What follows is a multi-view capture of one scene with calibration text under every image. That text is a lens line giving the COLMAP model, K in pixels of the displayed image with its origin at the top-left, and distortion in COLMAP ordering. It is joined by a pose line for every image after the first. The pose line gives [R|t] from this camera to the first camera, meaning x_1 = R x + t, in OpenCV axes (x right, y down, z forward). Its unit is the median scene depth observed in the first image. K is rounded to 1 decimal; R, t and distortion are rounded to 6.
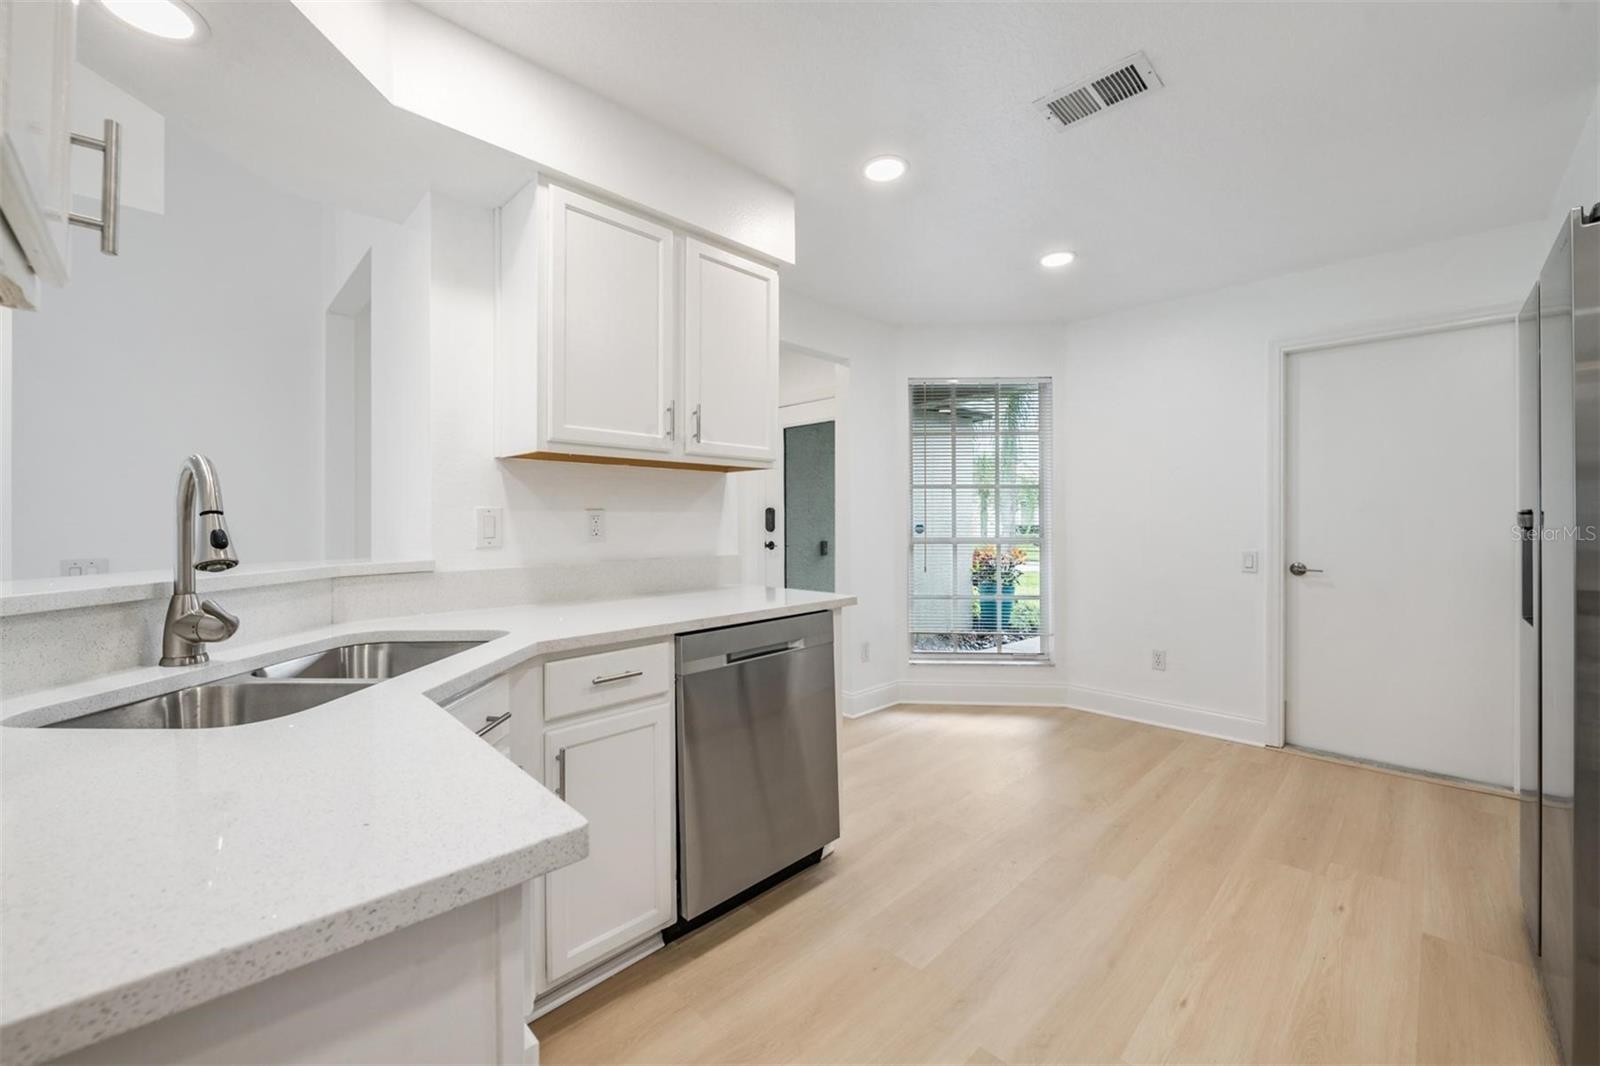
lens RADIAL K [[628.8, 0, 794.2], [0, 628.8, 517.9], [0, 0, 1]] dist [-0.000705, -0.003583]
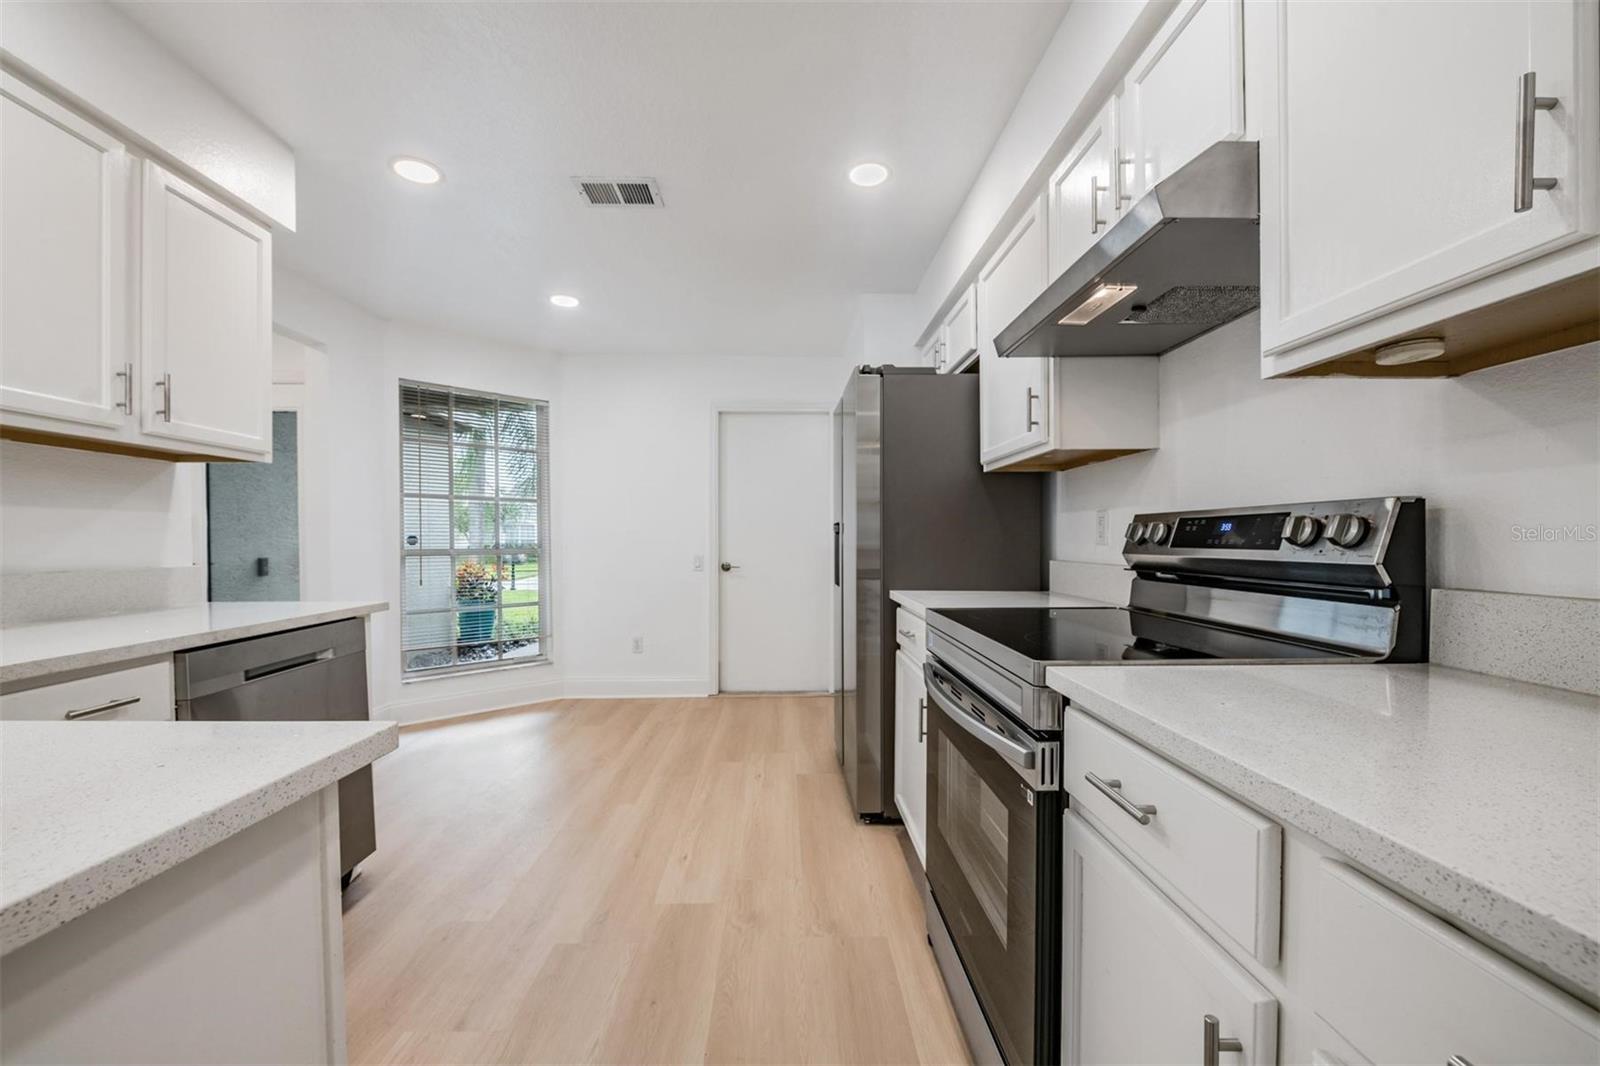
lens RADIAL K [[624.7, 0, 800.0], [0, 624.7, 533.0], [0, 0, 1]] dist [-0.020202, -0.000094]
pose [[0.680342, 0.008499, 0.732846, -0.165811], [-0.003401, 0.999959, -0.008440, 0.024584], [-0.732887, 0.003250, 0.680342, -0.111668]]
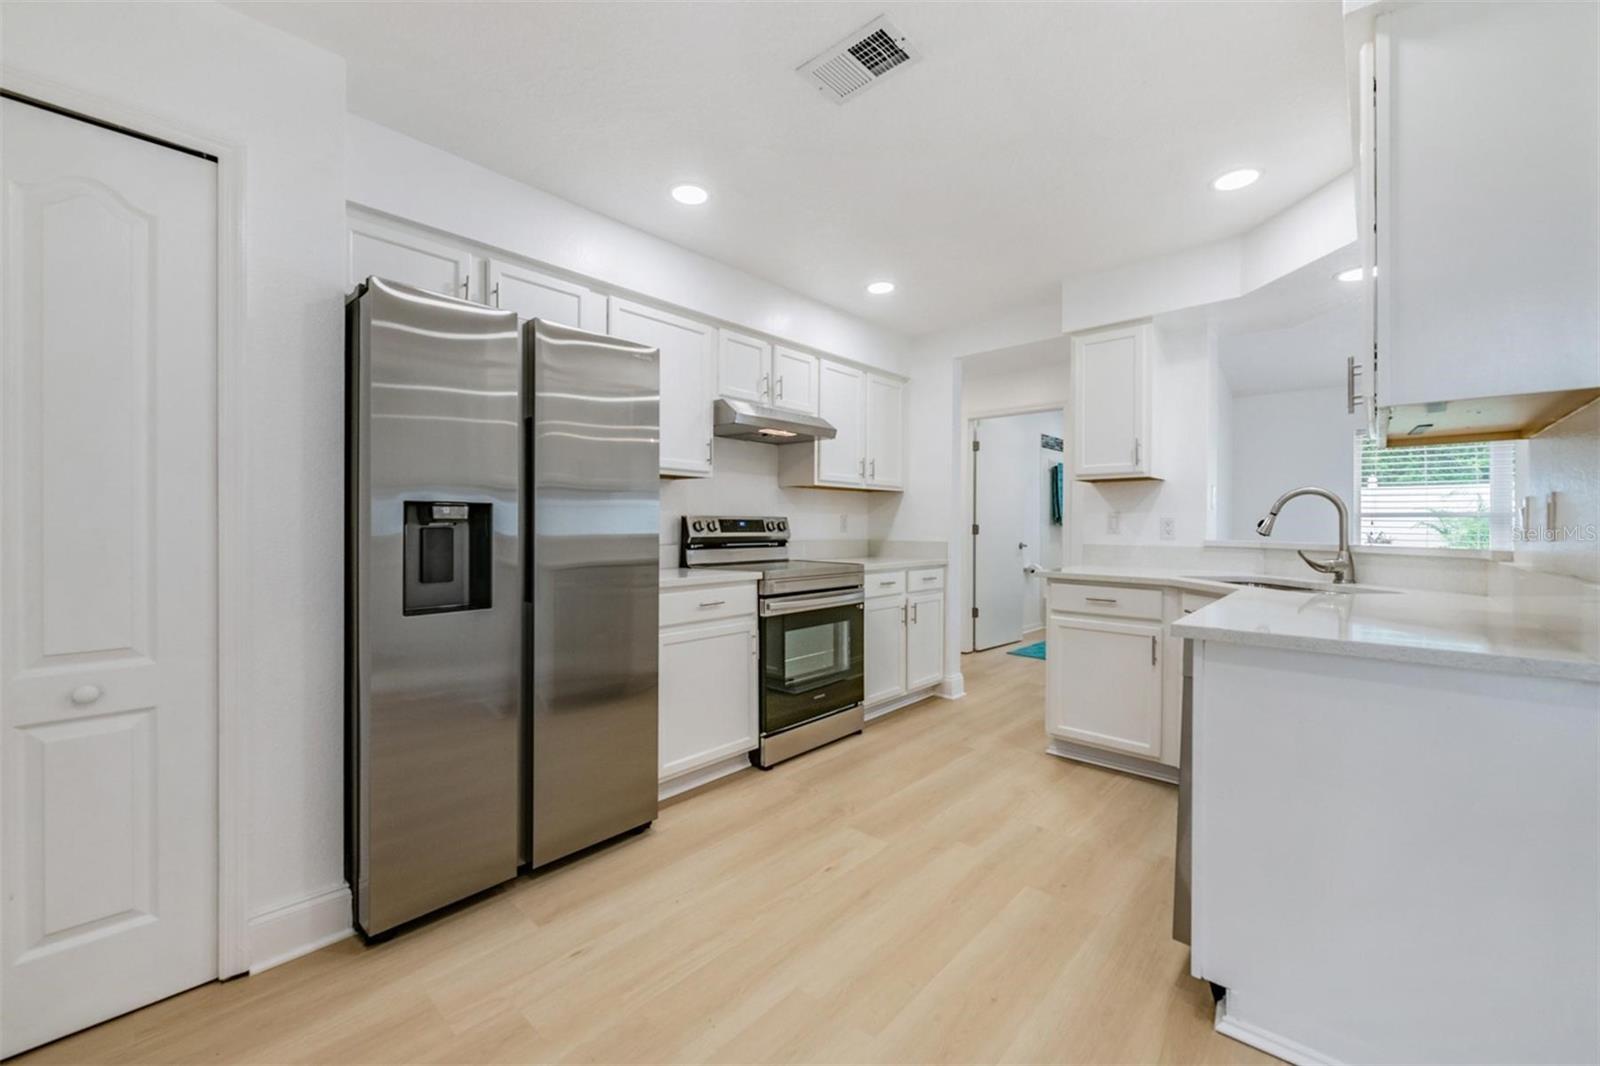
lens RADIAL K [[639.7, 0, 795.2], [0, 639.7, 541.6], [0, 0, 1]] dist [-0.001354, -0.000386]
pose [[-0.998813, 0.001813, -0.048679, 0.498231], [0.000682, 0.999730, 0.023245, 0.019520], [0.048708, 0.023184, -0.998544, 1.551737]]
